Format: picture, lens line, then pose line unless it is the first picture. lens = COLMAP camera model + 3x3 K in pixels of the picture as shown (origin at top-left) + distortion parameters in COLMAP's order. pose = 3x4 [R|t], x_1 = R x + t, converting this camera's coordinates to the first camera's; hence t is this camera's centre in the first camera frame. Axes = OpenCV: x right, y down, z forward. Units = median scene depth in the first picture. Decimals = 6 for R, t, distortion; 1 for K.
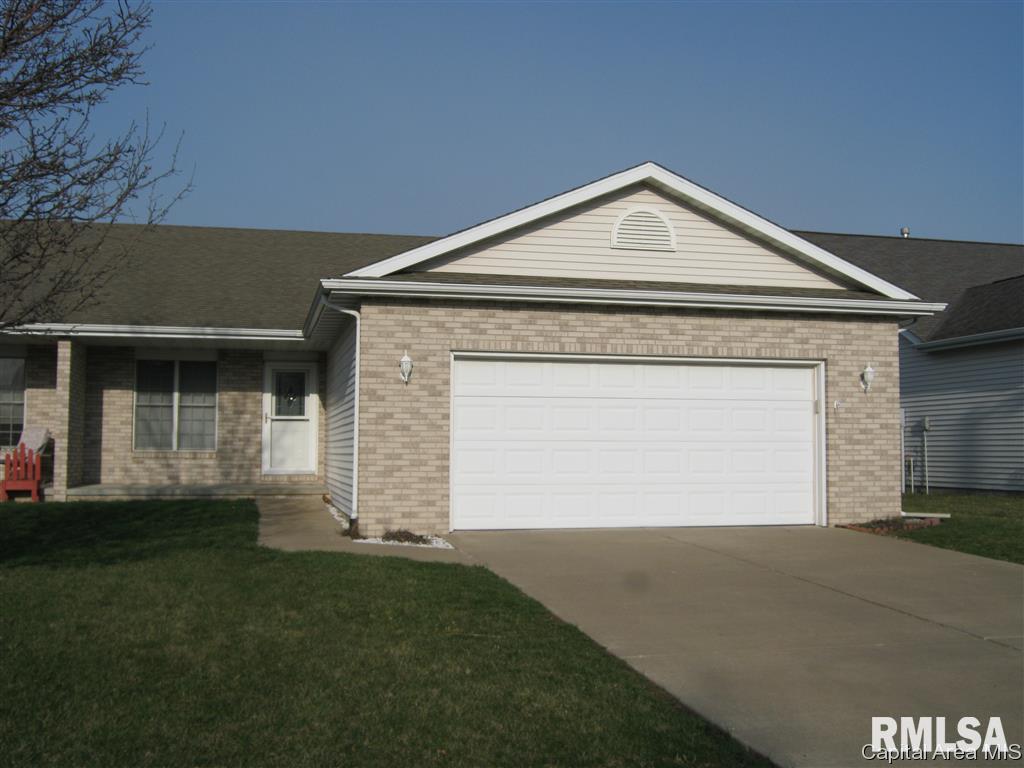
lens RADIAL K [[1130.3, 0, 512.3], [0, 1130.3, 378.7], [0, 0, 1]] dist [-0.088276, 0.000000]
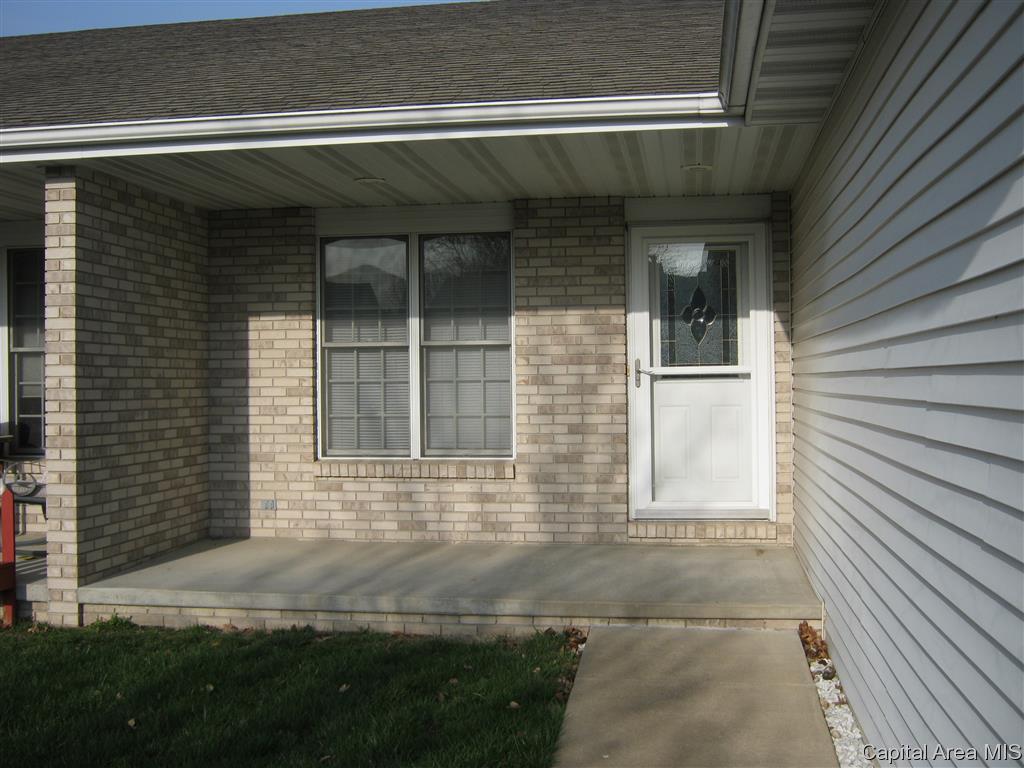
lens RADIAL K [[1130.3, 0, 514.4], [0, 1130.3, 378.8], [0, 0, 1]] dist [-0.088276, 0.000000]
pose [[0.927493, -0.011569, -0.373662, -0.116980], [0.035332, 0.997760, 0.056807, 0.013764], [0.372168, -0.065890, 0.925824, 0.645108]]
